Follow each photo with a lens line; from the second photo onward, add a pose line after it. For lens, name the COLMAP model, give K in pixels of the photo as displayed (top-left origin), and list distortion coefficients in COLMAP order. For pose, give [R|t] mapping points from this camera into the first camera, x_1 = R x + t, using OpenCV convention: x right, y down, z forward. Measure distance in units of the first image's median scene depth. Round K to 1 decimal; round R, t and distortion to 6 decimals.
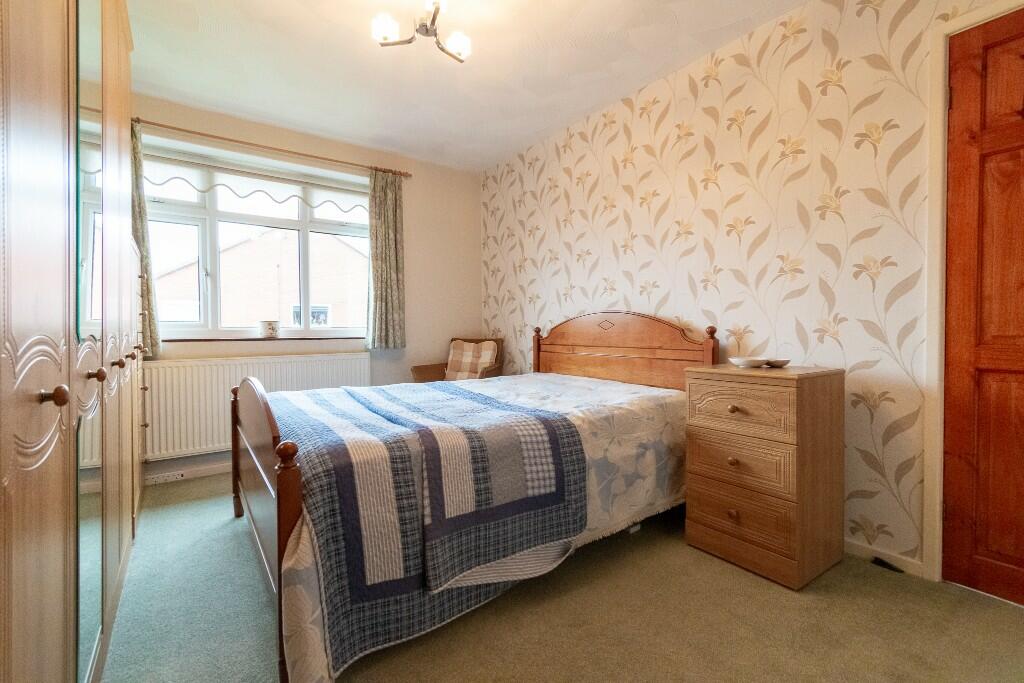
lens RADIAL K [[451.9, 0, 512.5], [0, 451.9, 338.4], [0, 0, 1]] dist [0.001997, -0.000207]
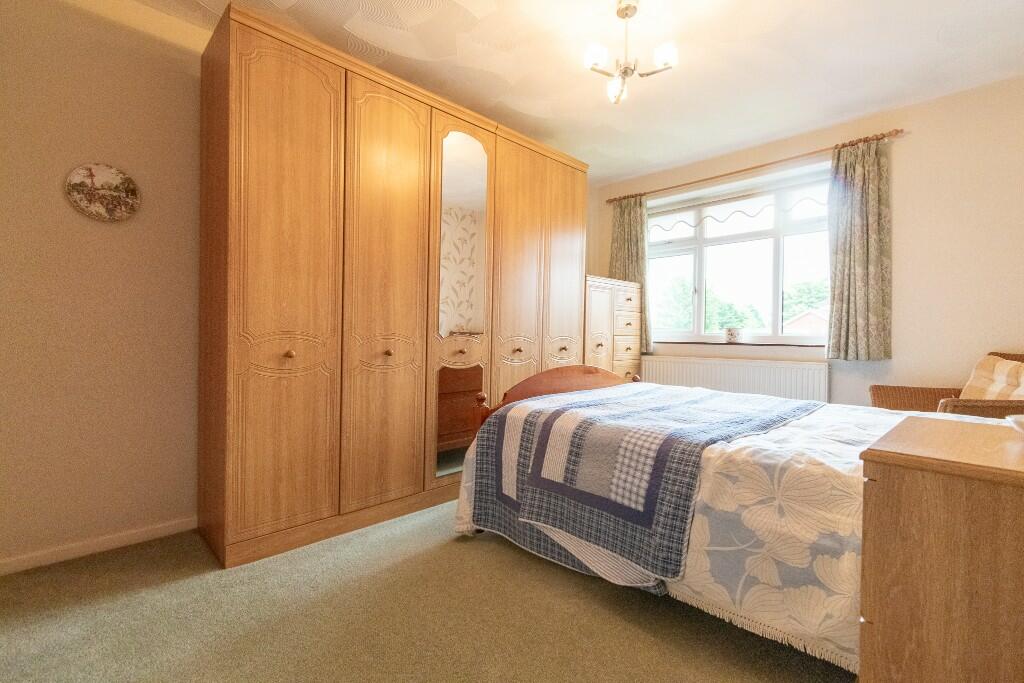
lens RADIAL K [[451.9, 0, 512.5], [0, 451.9, 338.4], [0, 0, 1]] dist [0.001997, -0.000207]
pose [[0.144186, 0.014606, -0.989443, 0.669872], [-0.031009, 0.999467, 0.010235, -0.009015], [0.989065, 0.029206, 0.144562, 0.419845]]
